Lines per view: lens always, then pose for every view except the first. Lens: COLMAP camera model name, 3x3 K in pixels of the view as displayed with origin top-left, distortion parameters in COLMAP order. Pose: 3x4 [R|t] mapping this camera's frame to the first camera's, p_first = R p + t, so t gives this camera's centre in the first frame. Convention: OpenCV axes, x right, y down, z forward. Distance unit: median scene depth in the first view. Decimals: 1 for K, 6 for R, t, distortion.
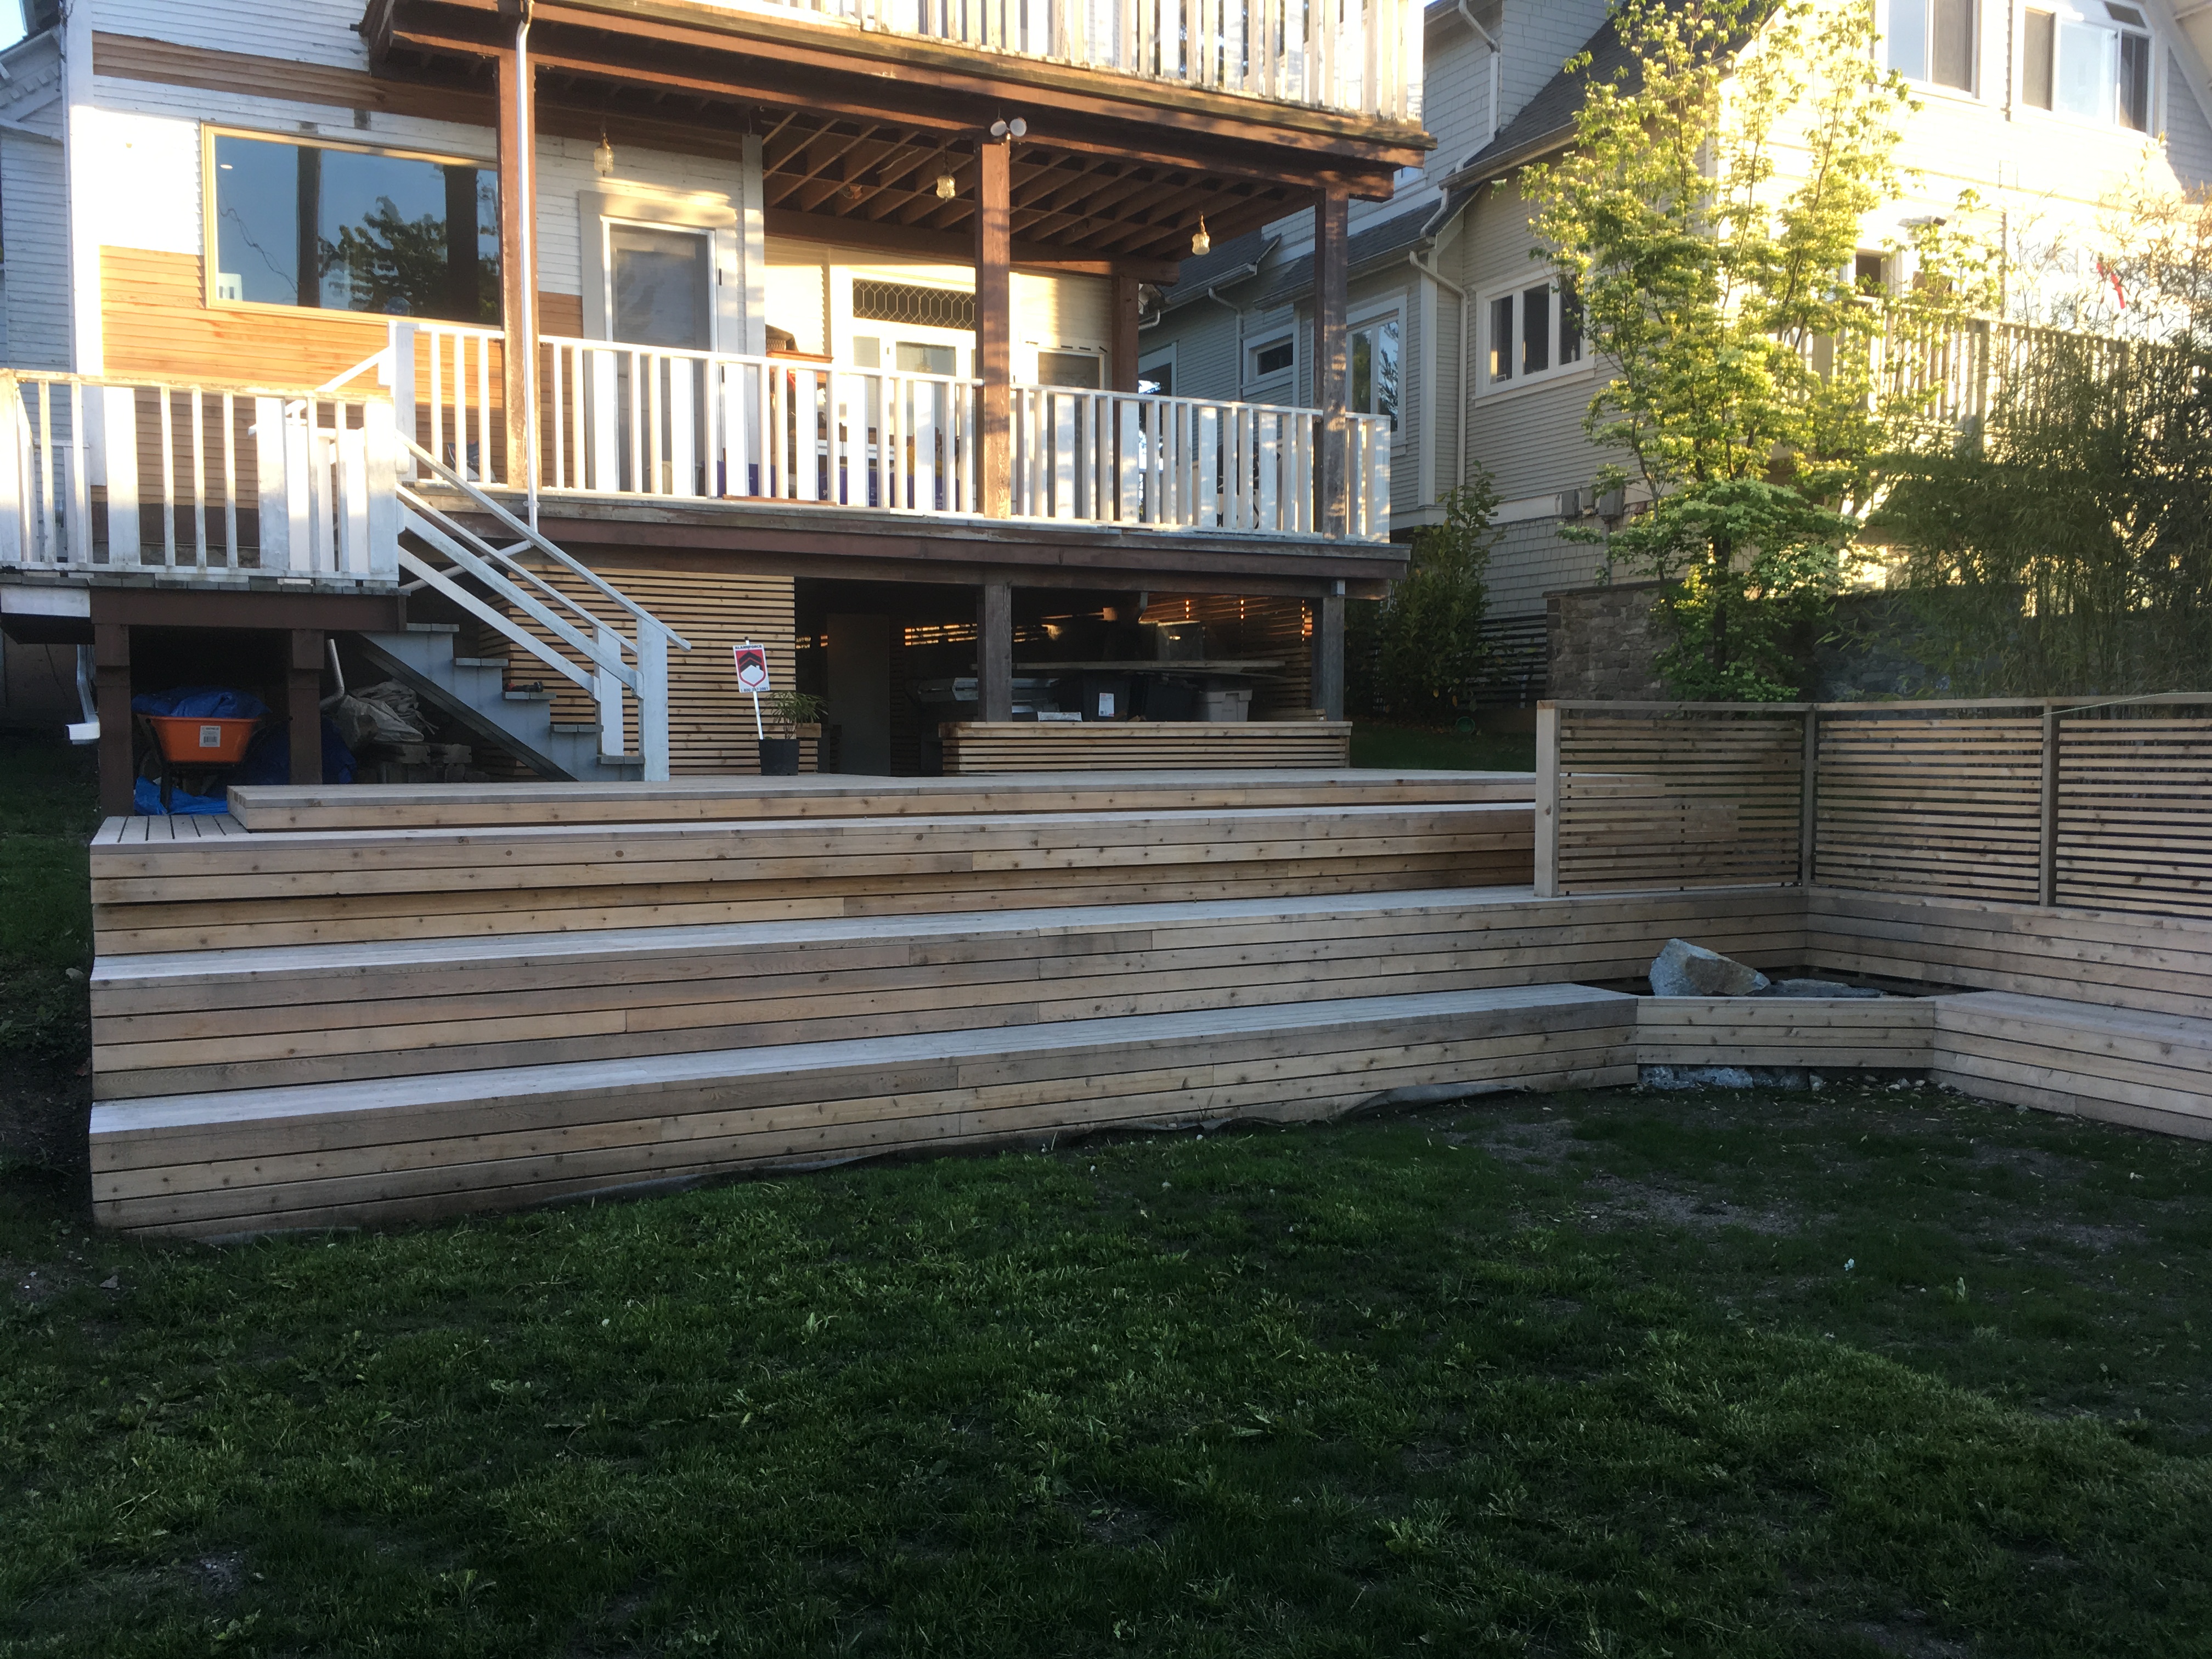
lens RADIAL K [[1881.9, 0, 1122.8], [0, 1881.9, 834.4], [0, 0, 1]] dist [0.079448, -0.116464]
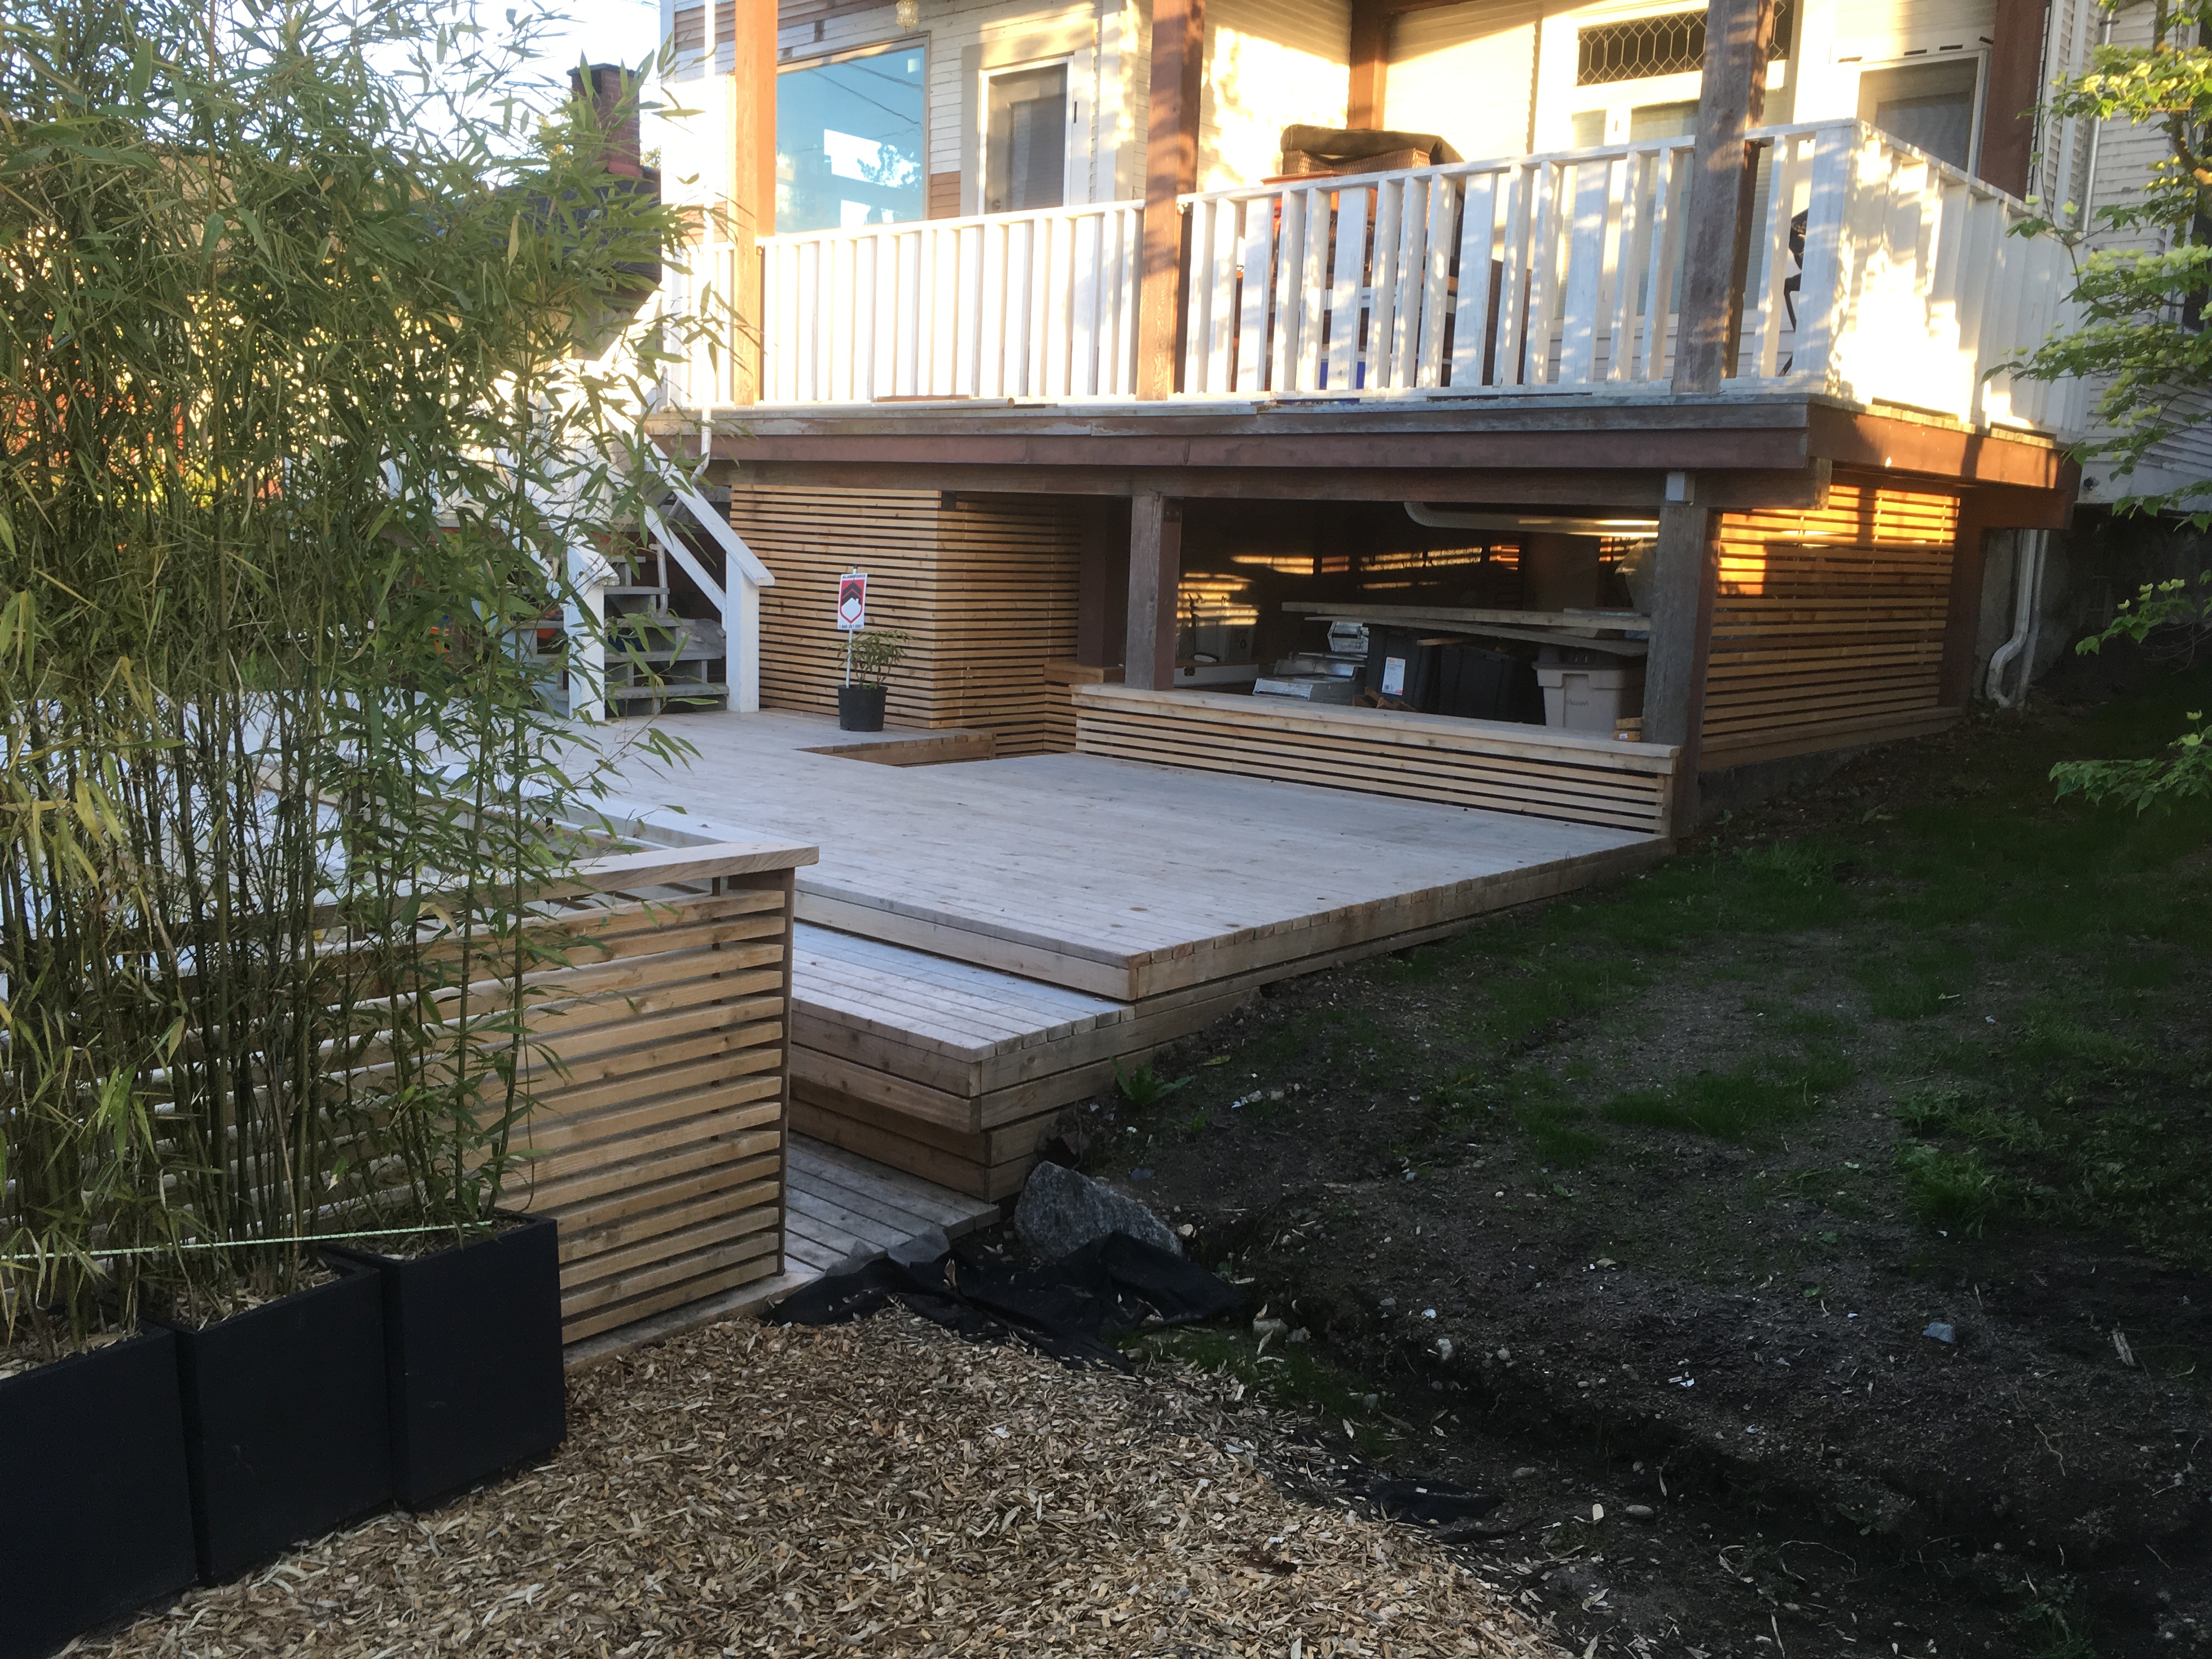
lens RADIAL K [[1881.9, 0, 1117.2], [0, 1881.9, 822.5], [0, 0, 1]] dist [0.079448, -0.116464]
pose [[0.372524, 0.158594, -0.914370, 0.710105], [-0.086955, 0.986920, 0.135751, -0.127250], [0.923940, 0.028938, 0.381442, 0.866332]]
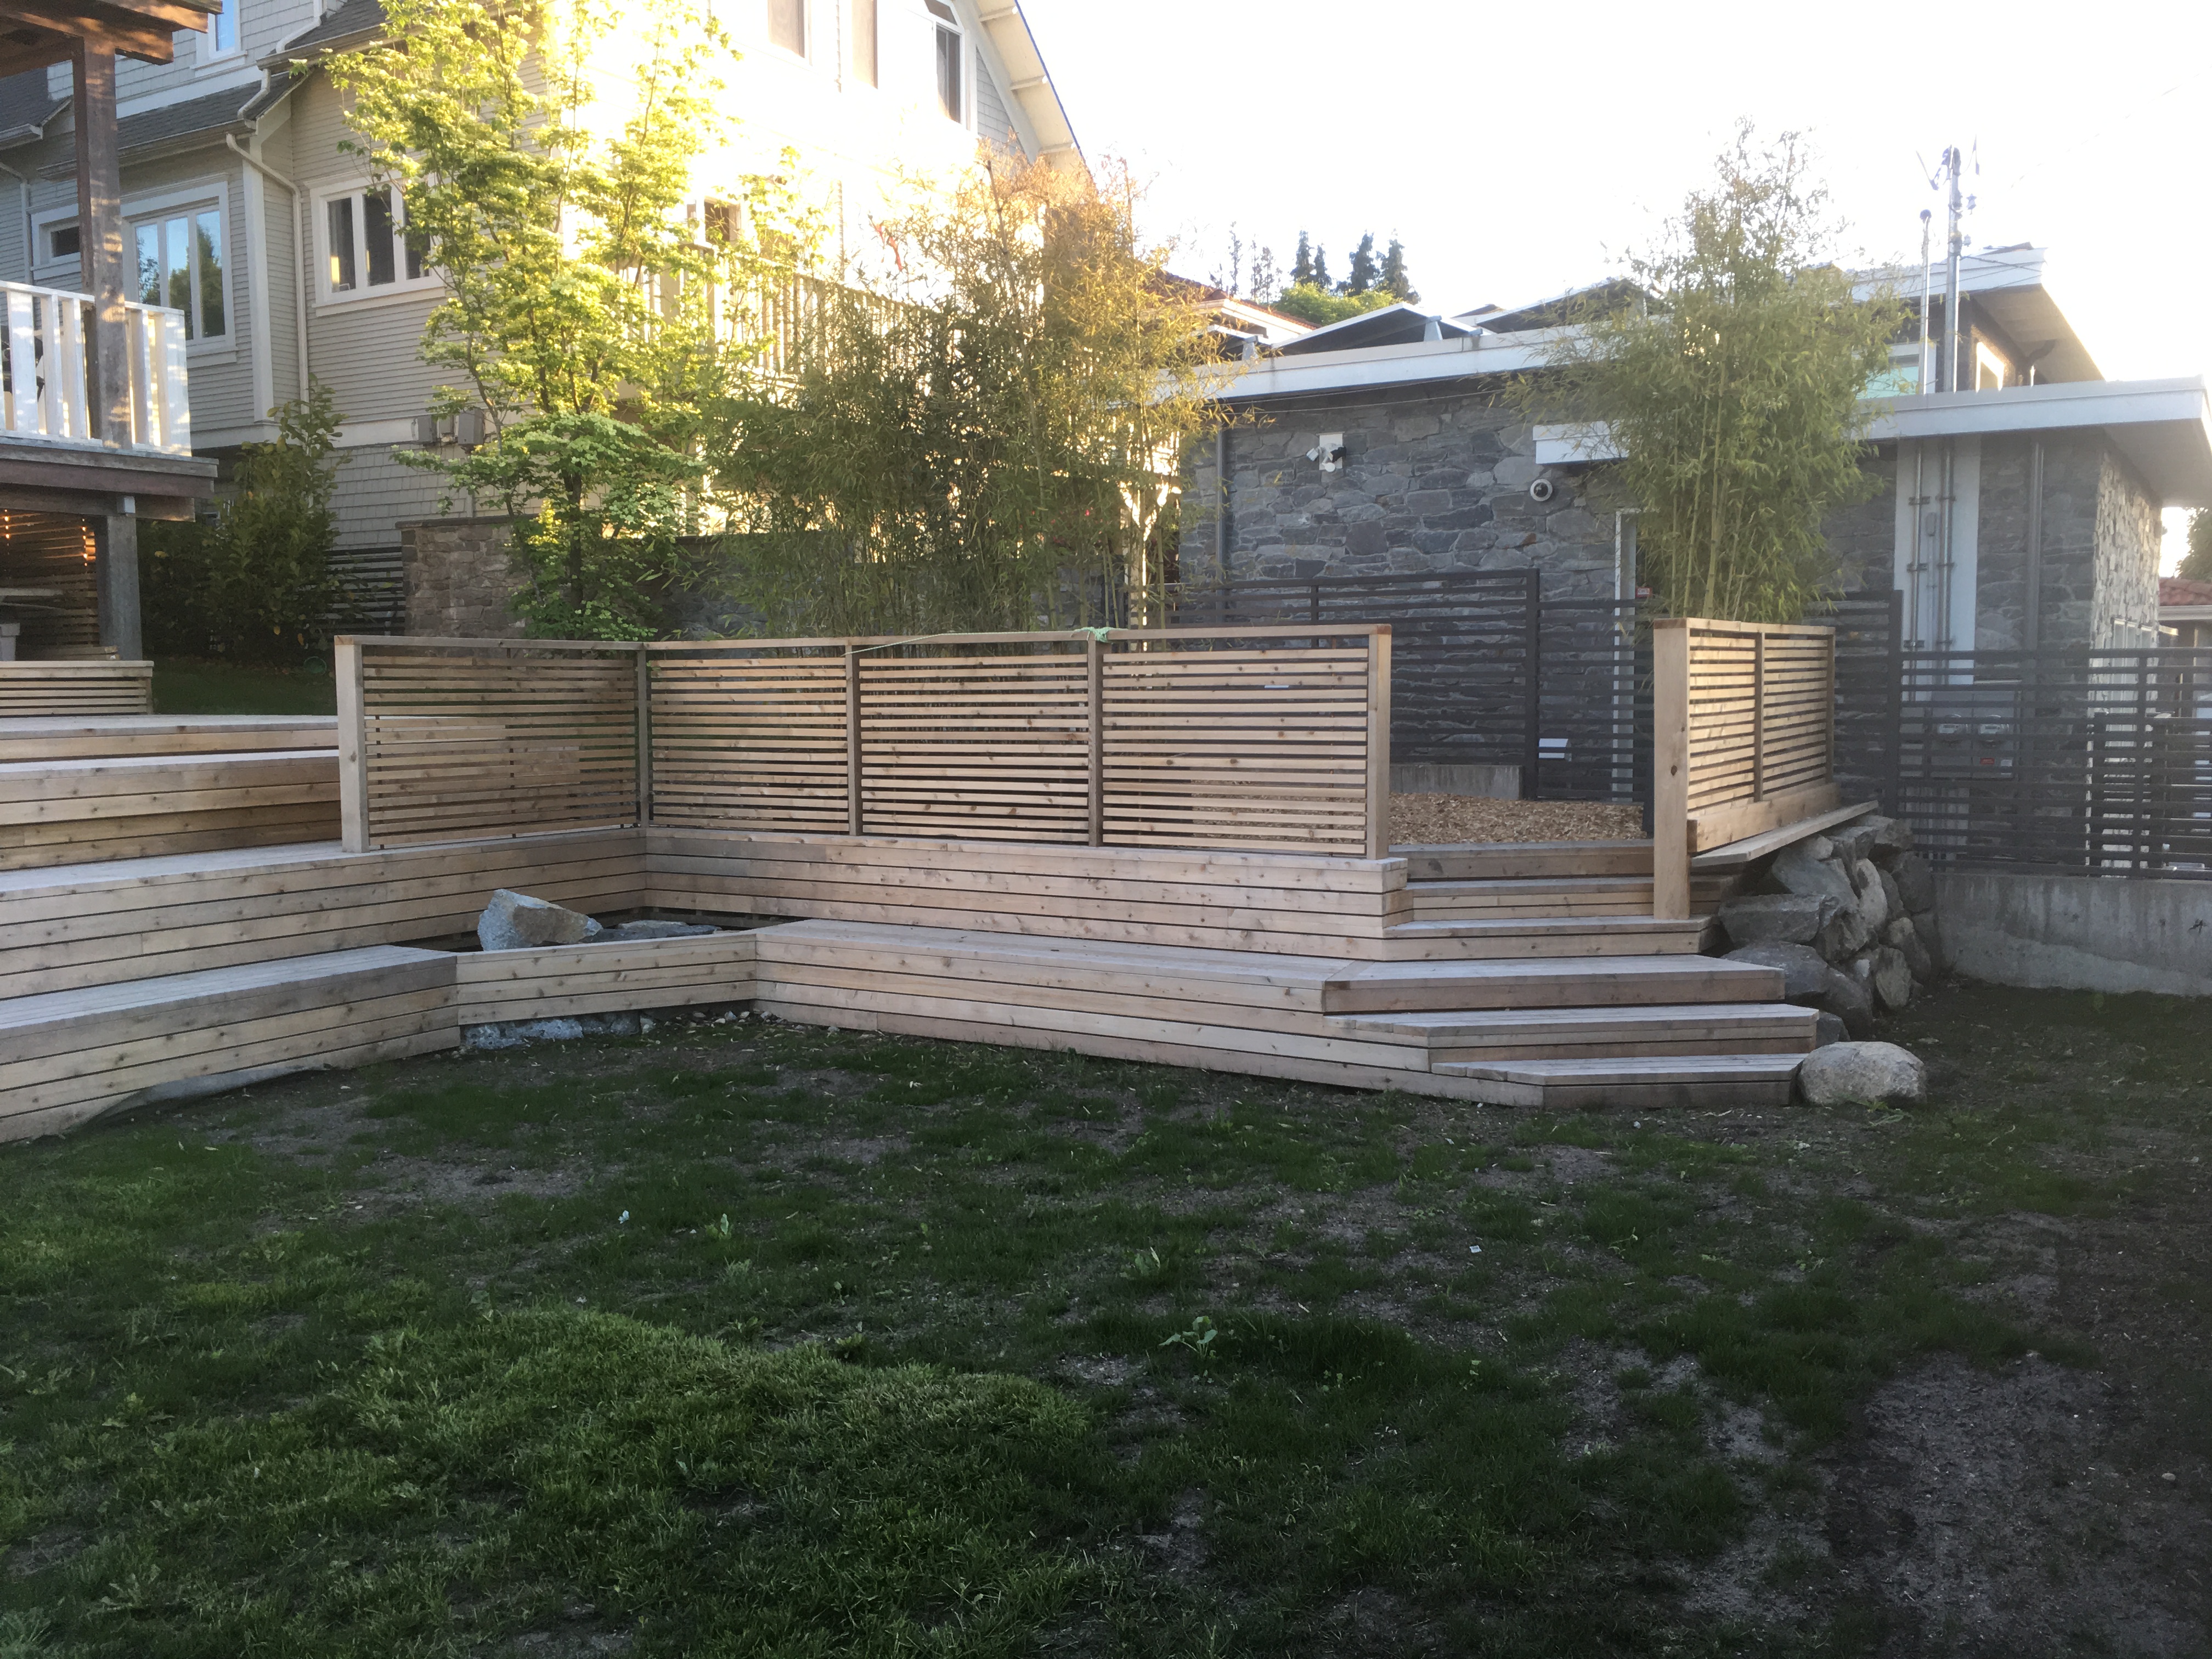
lens RADIAL K [[1881.9, 0, 1122.3], [0, 1881.9, 828.7], [0, 0, 1]] dist [0.079448, -0.116464]
pose [[0.853814, -0.047682, 0.518390, 0.057656], [0.034133, 0.998781, 0.035650, 0.001499], [-0.519458, -0.012744, 0.854401, 0.024626]]
